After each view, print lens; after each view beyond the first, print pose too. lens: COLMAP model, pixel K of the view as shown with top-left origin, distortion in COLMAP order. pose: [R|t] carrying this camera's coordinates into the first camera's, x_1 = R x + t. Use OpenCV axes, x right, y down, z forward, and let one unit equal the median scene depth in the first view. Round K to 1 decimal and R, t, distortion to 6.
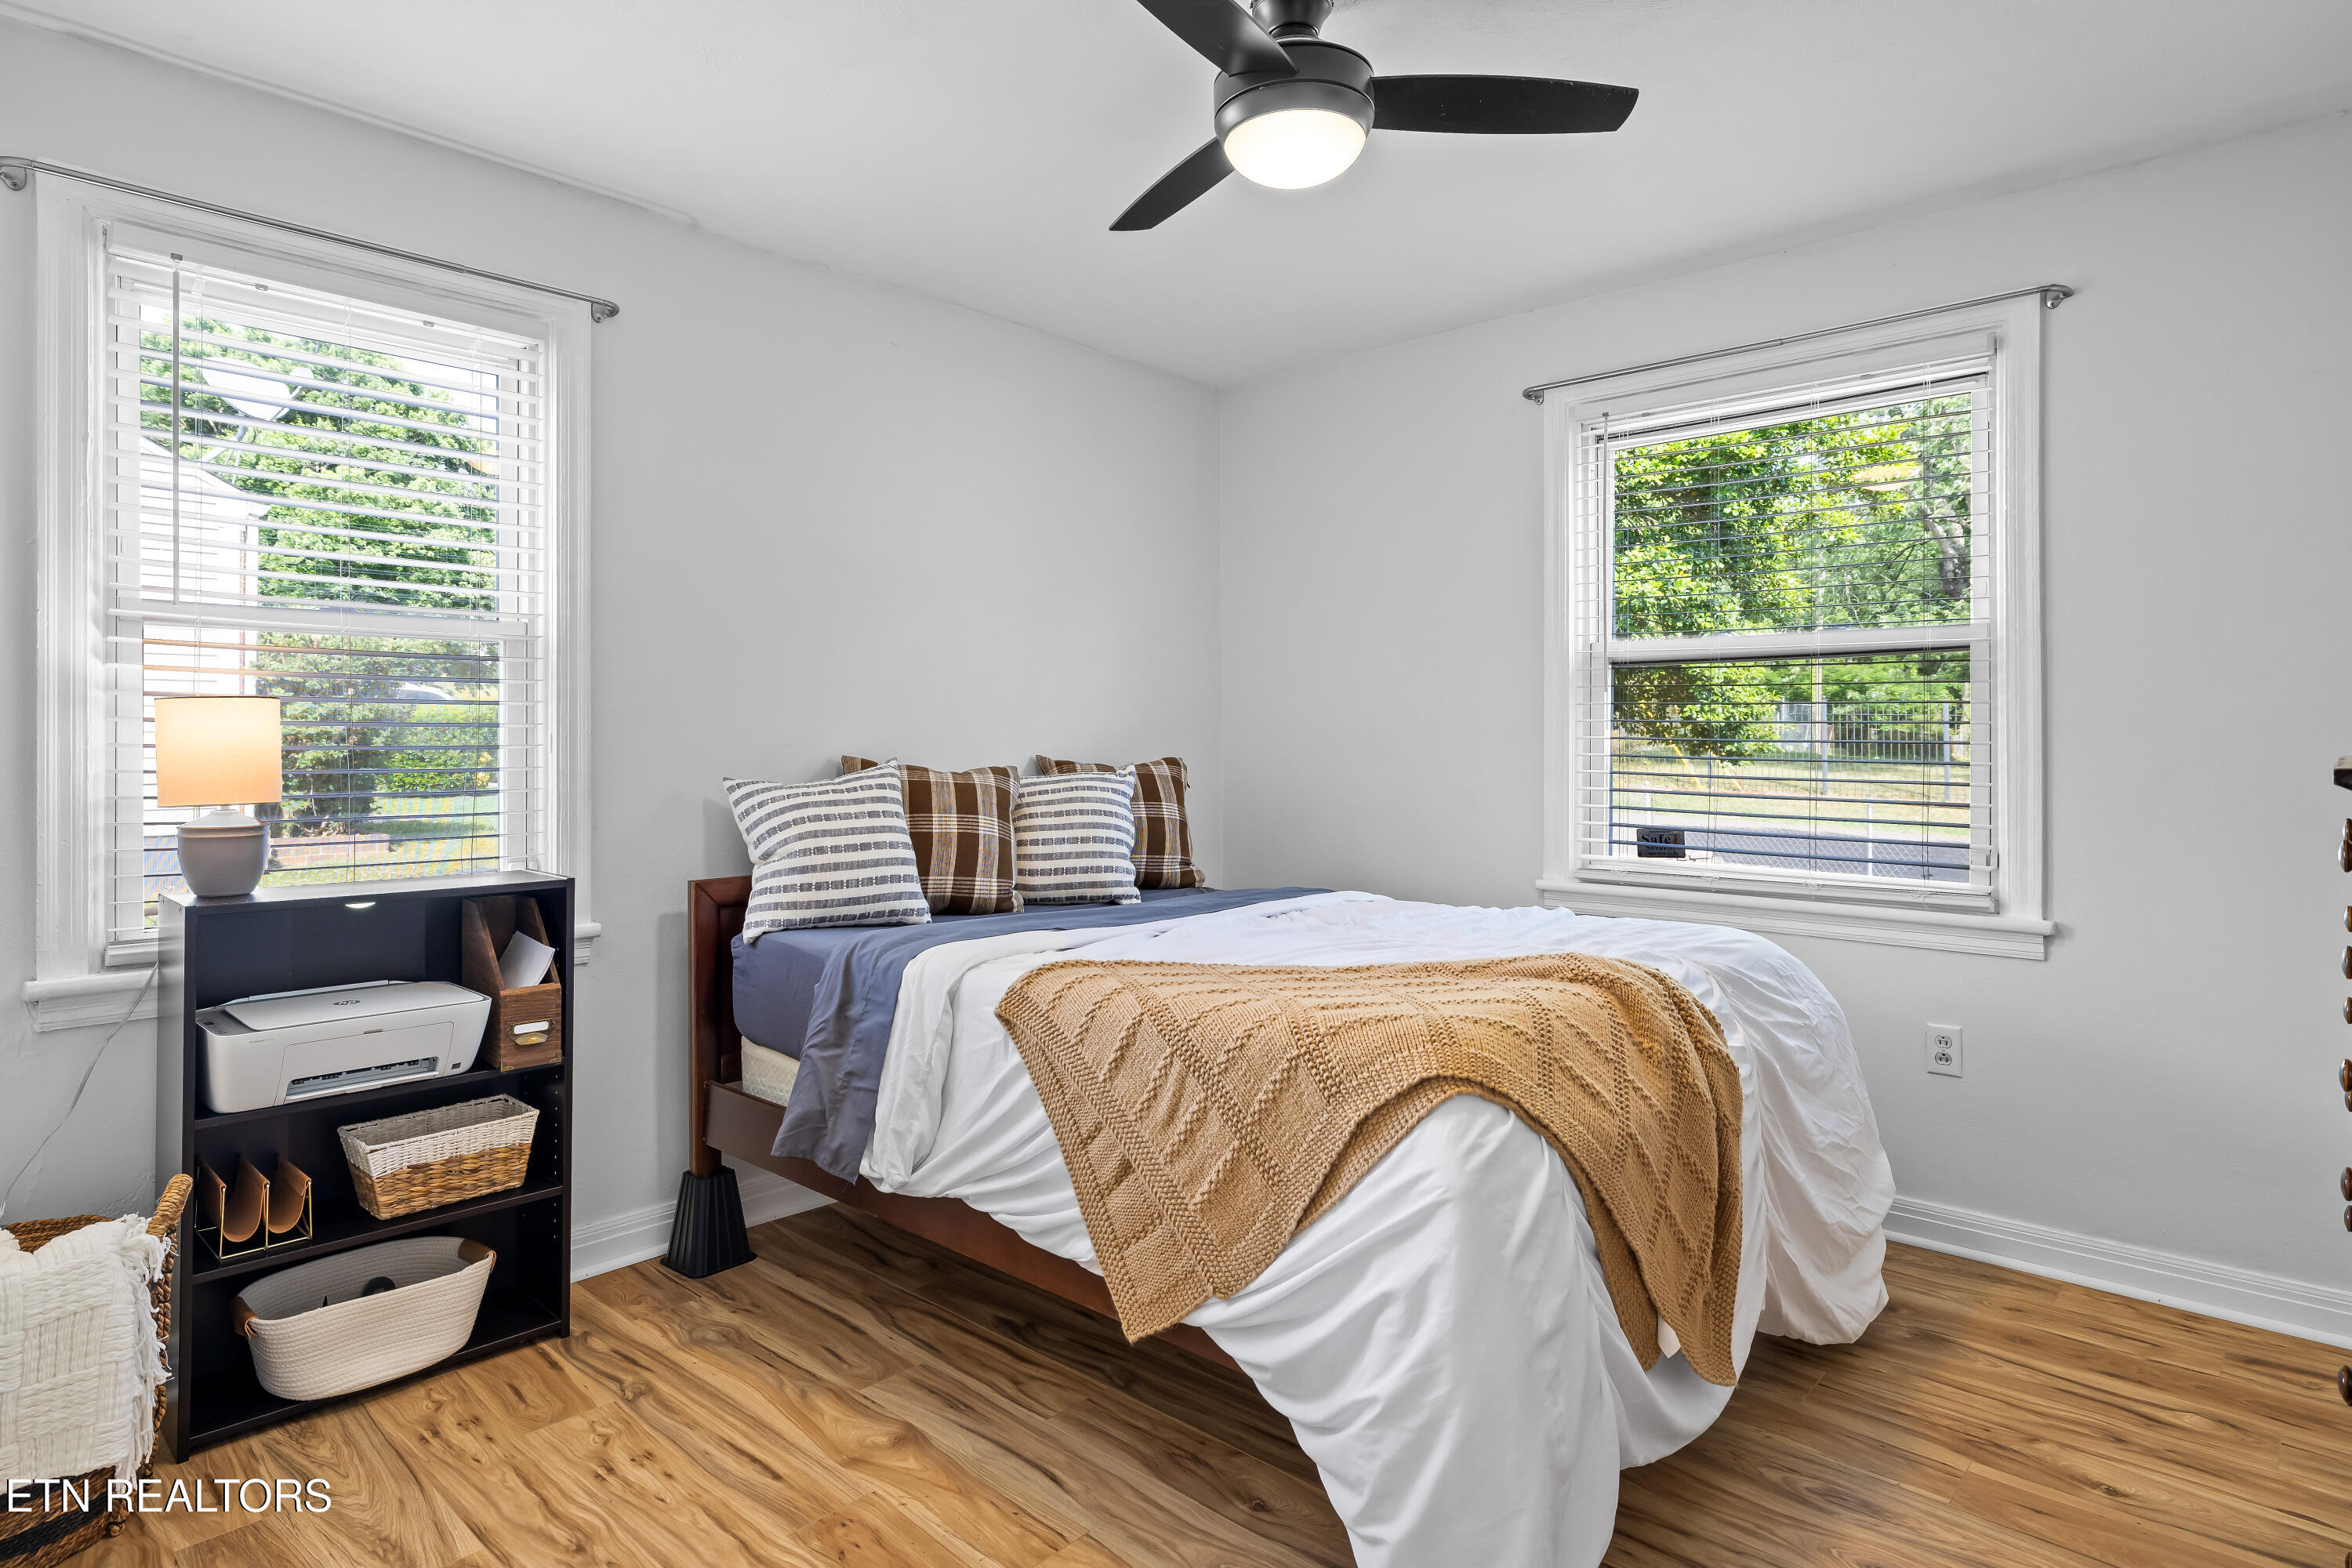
lens RADIAL K [[1273.0, 0, 1176.0], [0, 1273.0, 784.0], [0, 0, 1]] dist [0.002877, -0.000441]
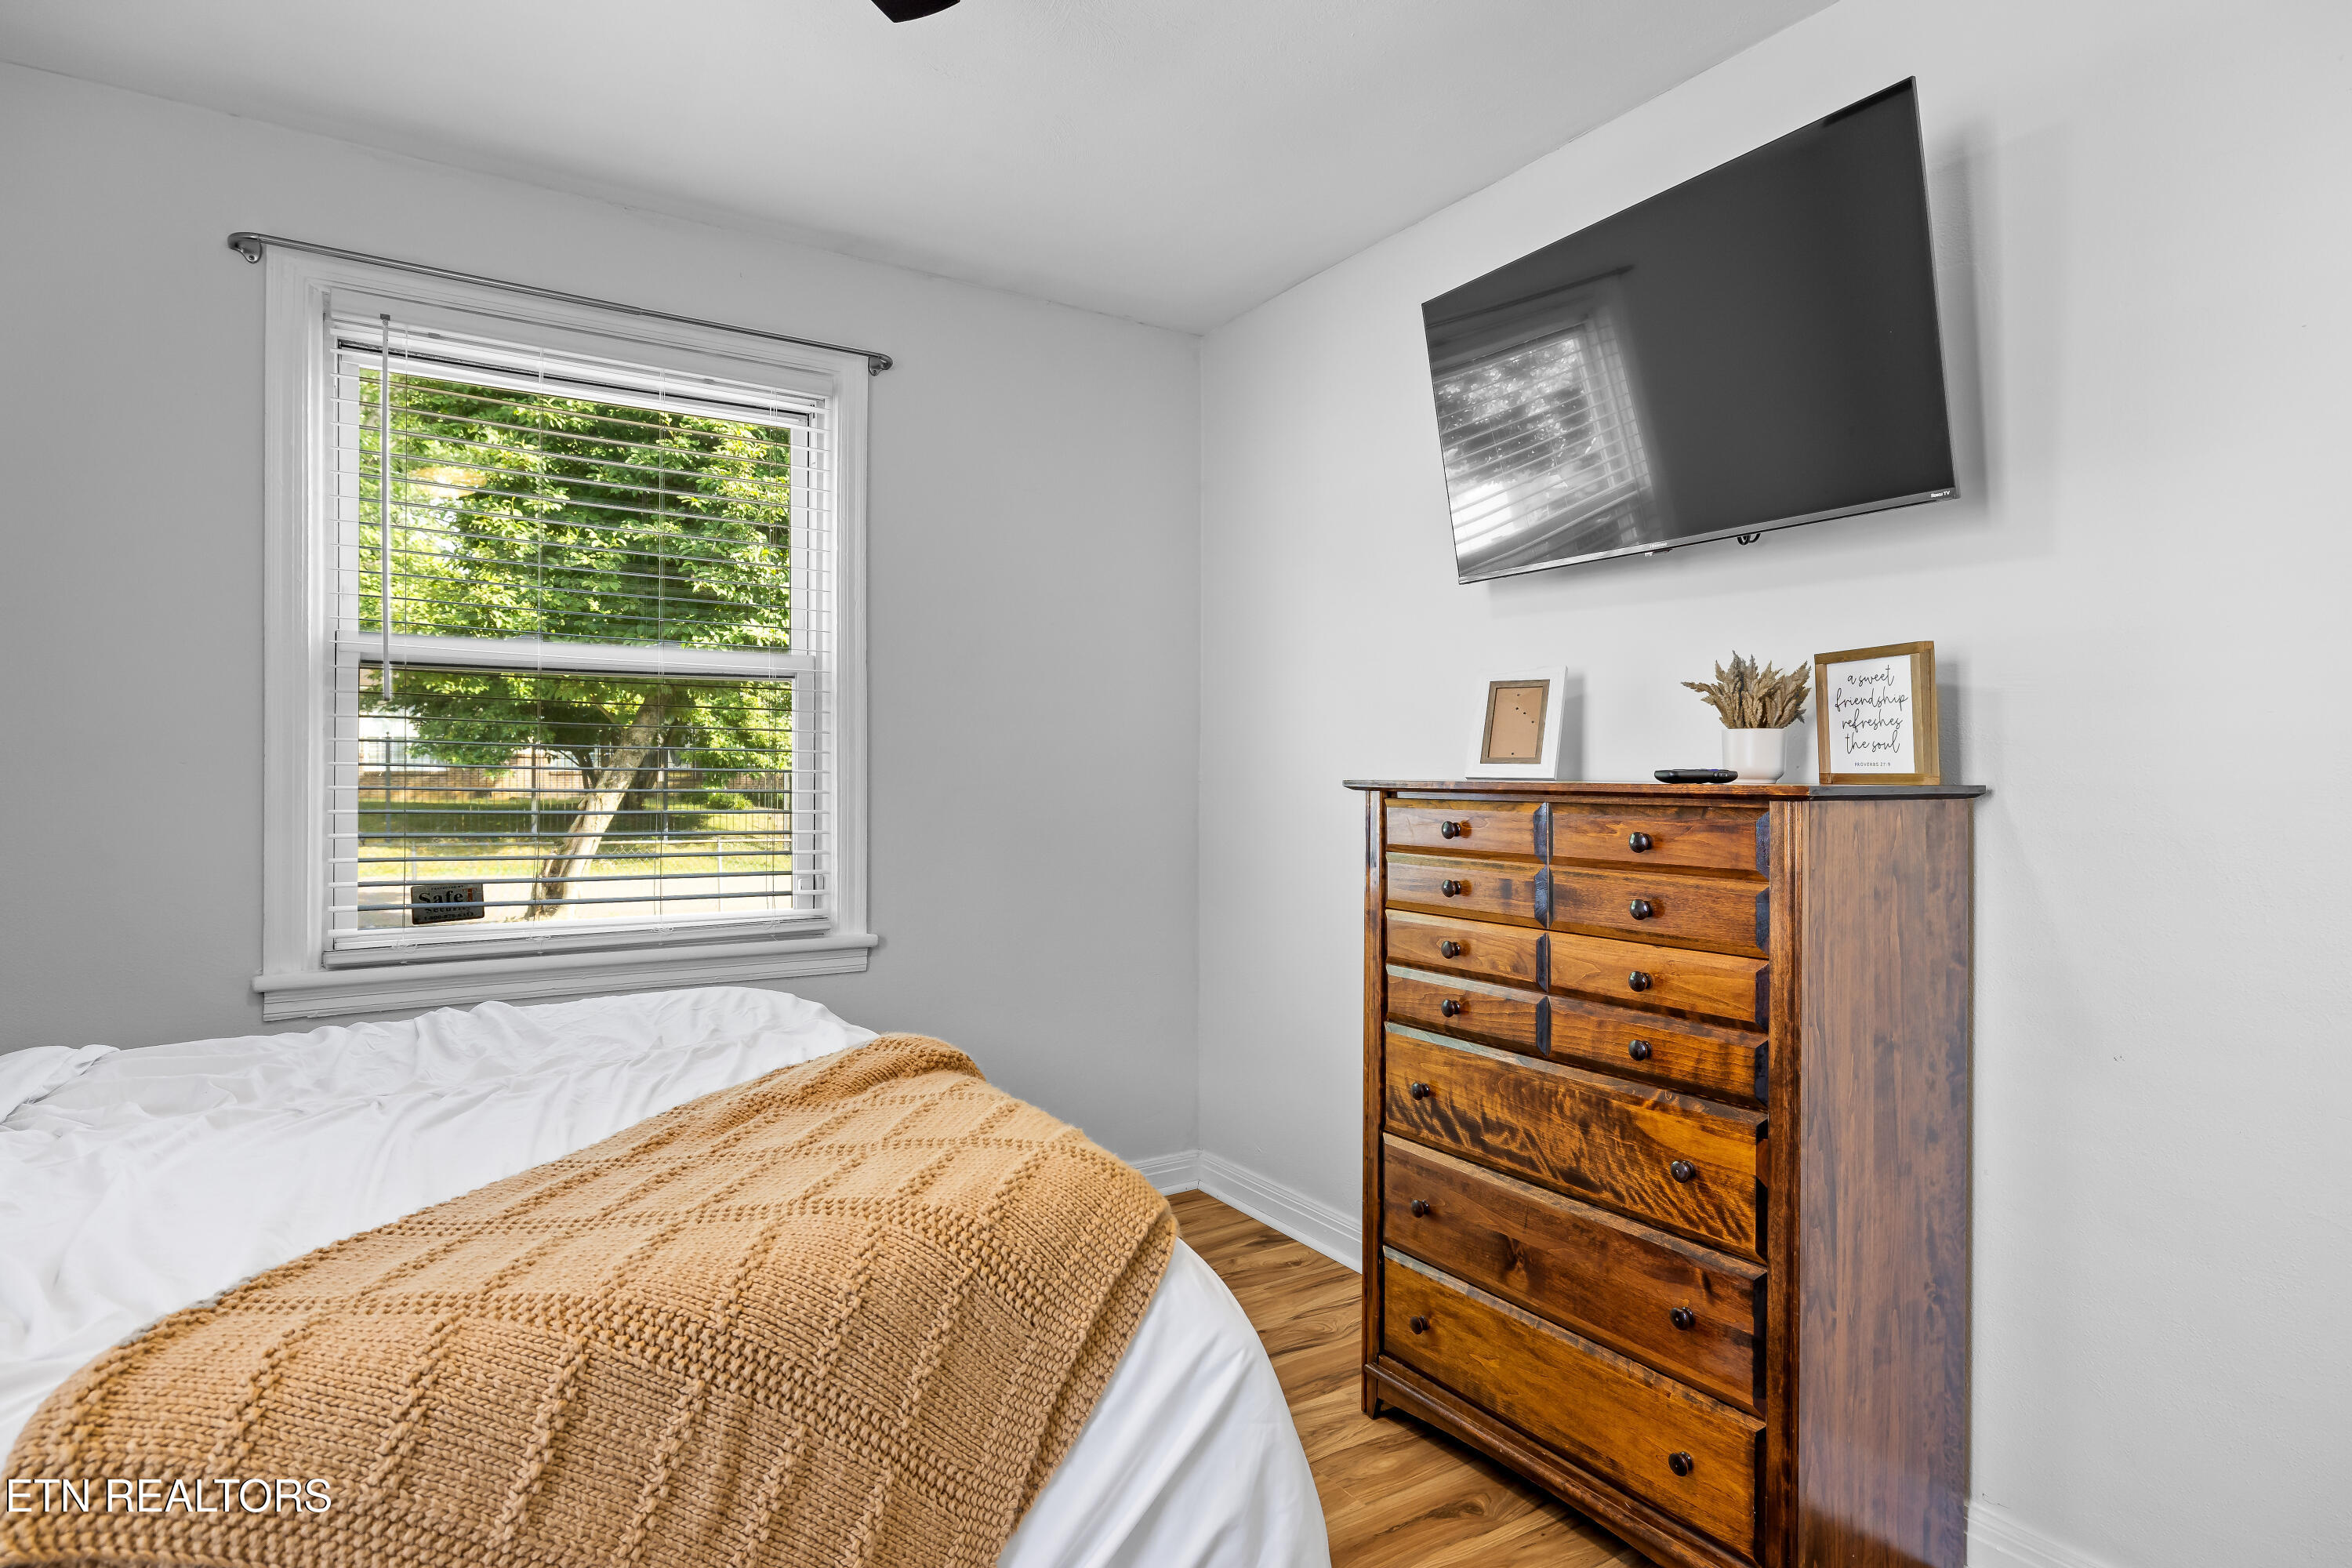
lens RADIAL K [[1273.0, 0, 1176.0], [0, 1273.0, 784.0], [0, 0, 1]] dist [0.002877, -0.000441]
pose [[0.255533, -0.010716, 0.966741, -0.272681], [0.033062, 0.999451, 0.002340, -0.013129], [-0.966235, 0.031364, 0.255747, 0.424907]]
